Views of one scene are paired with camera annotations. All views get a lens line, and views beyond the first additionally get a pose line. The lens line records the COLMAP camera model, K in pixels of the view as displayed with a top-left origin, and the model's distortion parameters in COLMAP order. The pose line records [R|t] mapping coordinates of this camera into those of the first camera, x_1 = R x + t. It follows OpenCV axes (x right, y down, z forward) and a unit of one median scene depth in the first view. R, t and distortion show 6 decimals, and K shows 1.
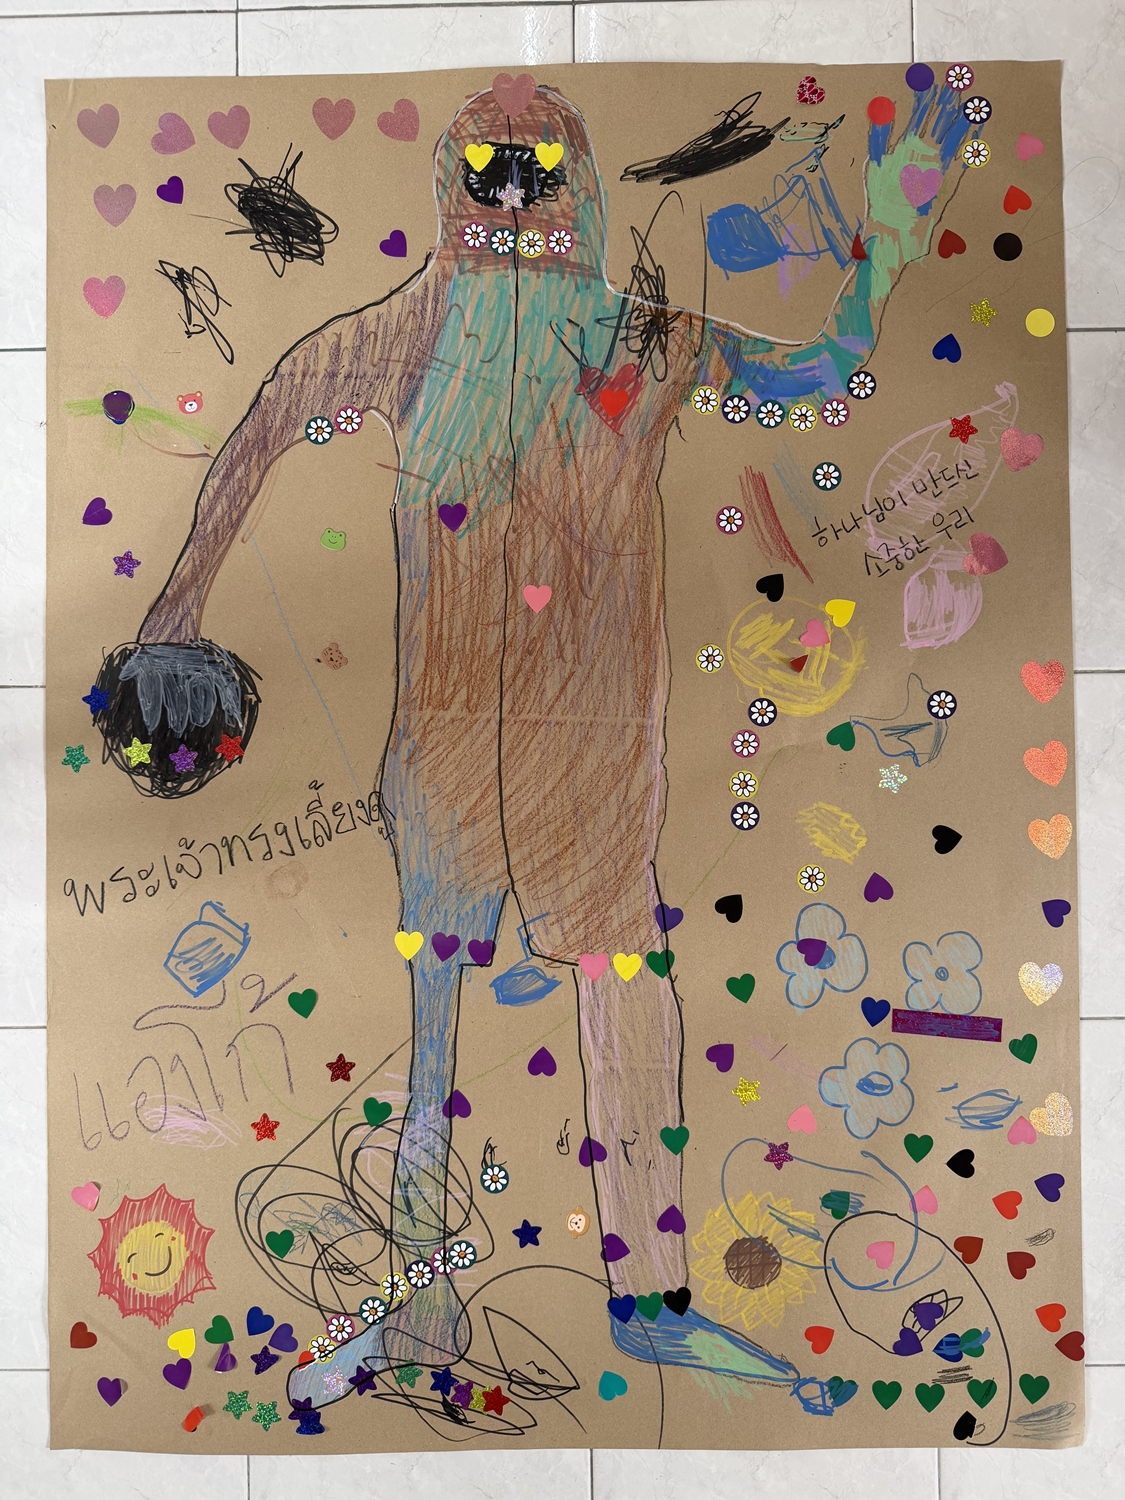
lens RADIAL K [[1064.2, 0, 562.5], [0, 1064.2, 750.0], [0, 0, 1]] dist [0.130379, -0.242282]
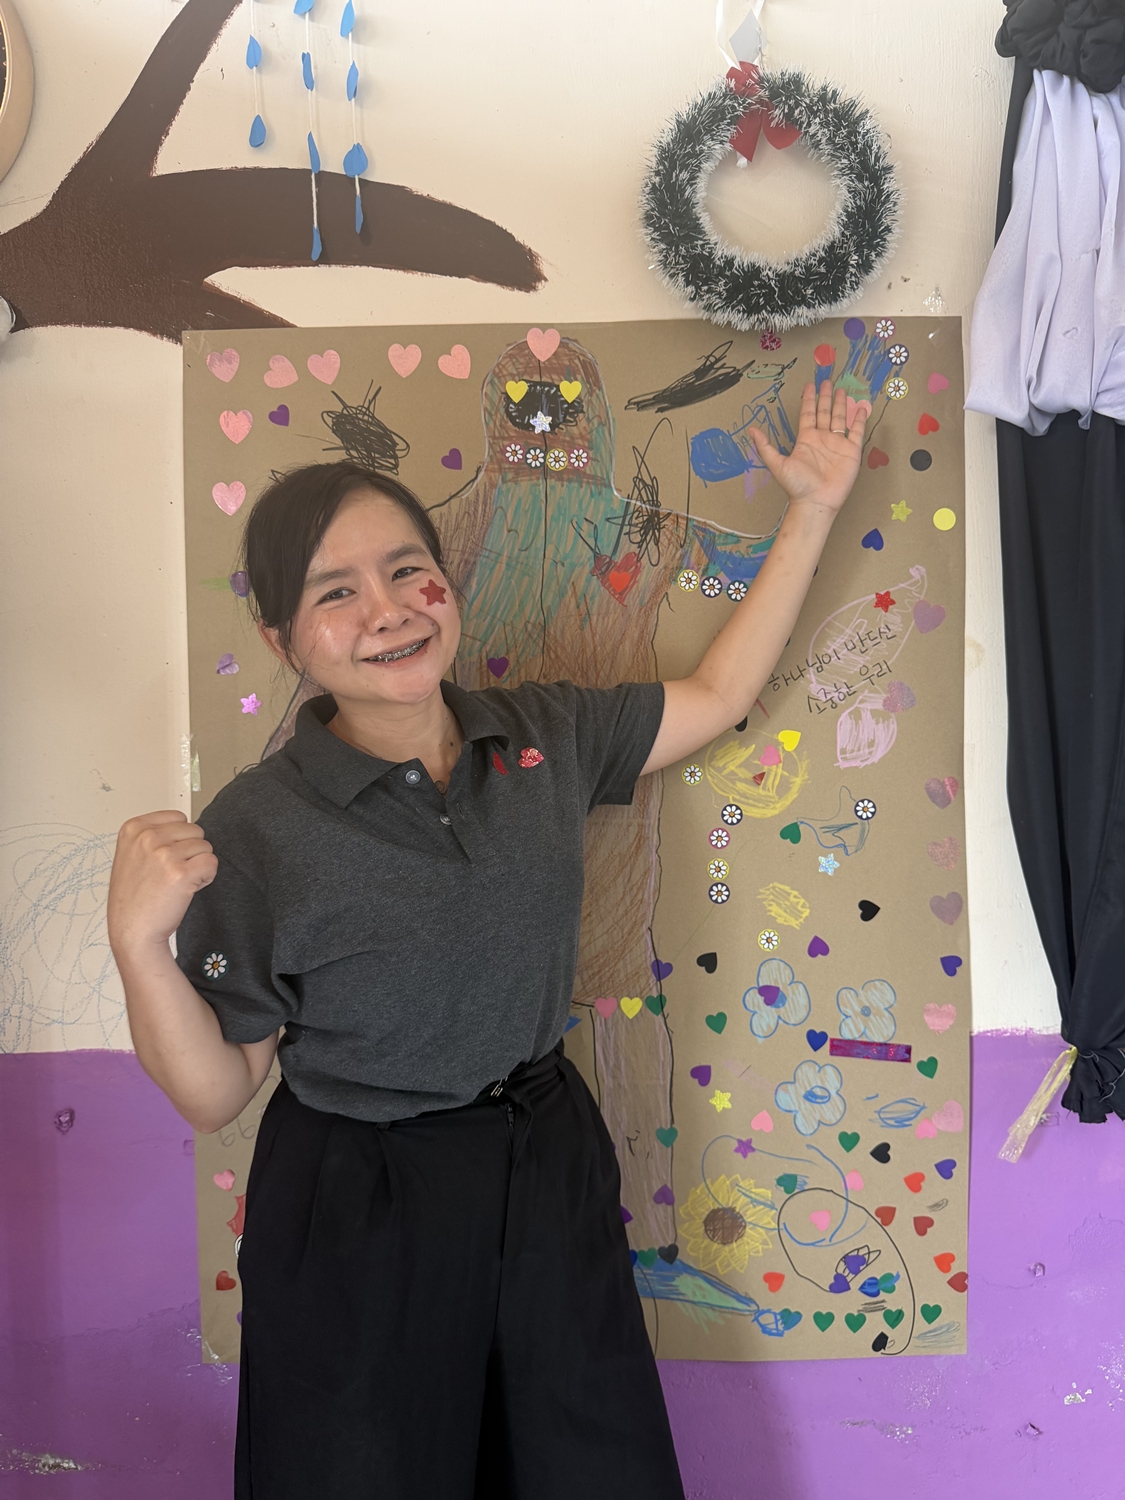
lens RADIAL K [[1064.2, 0, 562.5], [0, 1064.2, 750.0], [0, 0, 1]] dist [0.130379, -0.242282]
pose [[0.999866, -0.001892, -0.016255, -0.001926], [0.000276, 0.995098, -0.098891, 0.015511], [0.016362, 0.098874, 0.994965, -0.327371]]
